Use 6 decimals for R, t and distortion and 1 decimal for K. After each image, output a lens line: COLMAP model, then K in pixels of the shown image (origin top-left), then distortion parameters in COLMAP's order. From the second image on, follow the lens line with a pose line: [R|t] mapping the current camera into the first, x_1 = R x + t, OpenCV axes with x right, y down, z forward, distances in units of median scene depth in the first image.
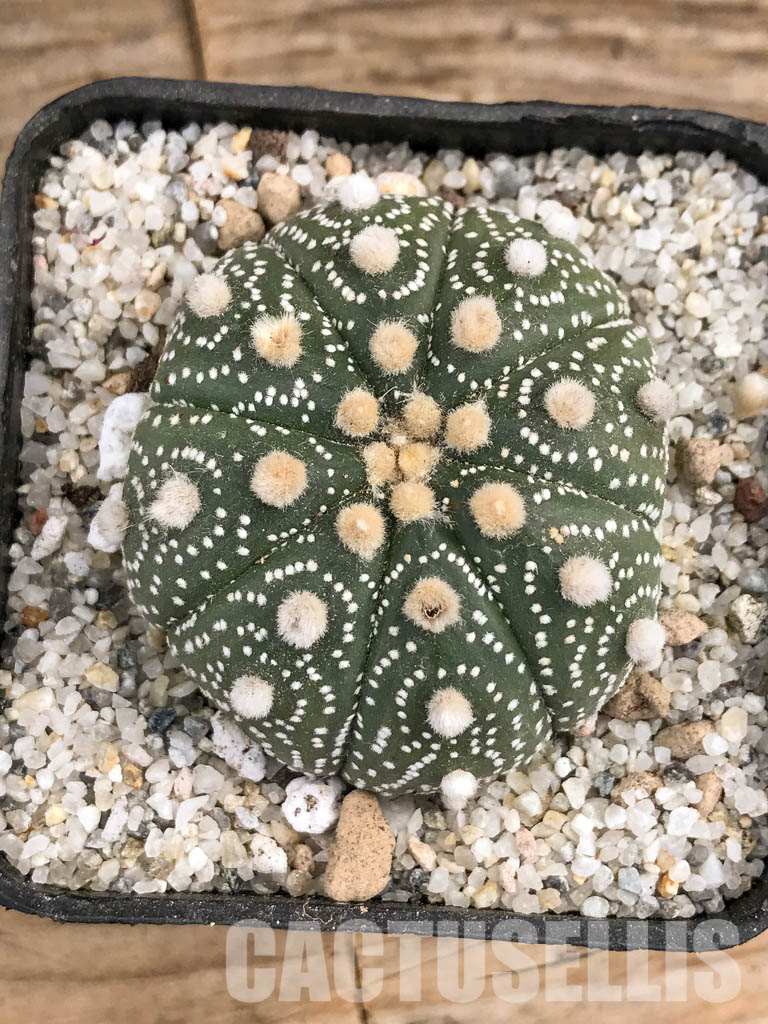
lens RADIAL K [[1640.1, 0, 384.0], [0, 1640.1, 512.0], [0, 0, 1]] dist [0.020021, 0.026138]
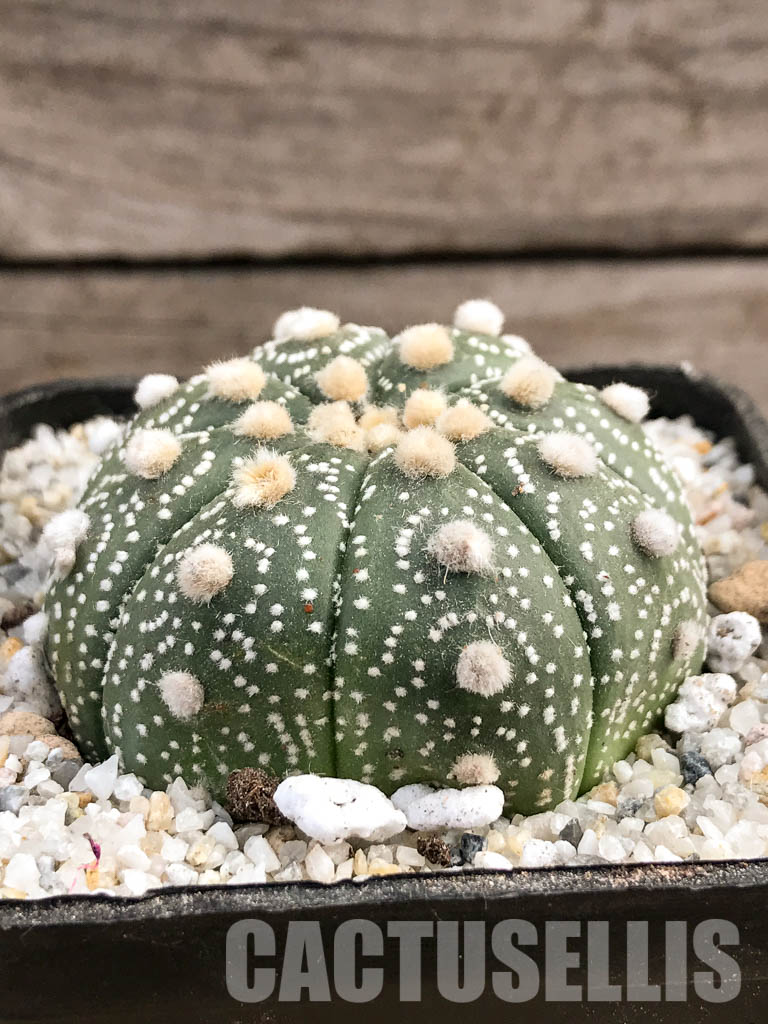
lens RADIAL K [[1640.1, 0, 384.0], [0, 1640.1, 512.0], [0, 0, 1]] dist [0.020021, 0.026138]
pose [[-0.112912, -0.549868, 0.827584, -0.814109], [0.983351, 0.057512, 0.172377, -0.193604], [-0.142380, 0.833269, 0.534219, 0.533185]]
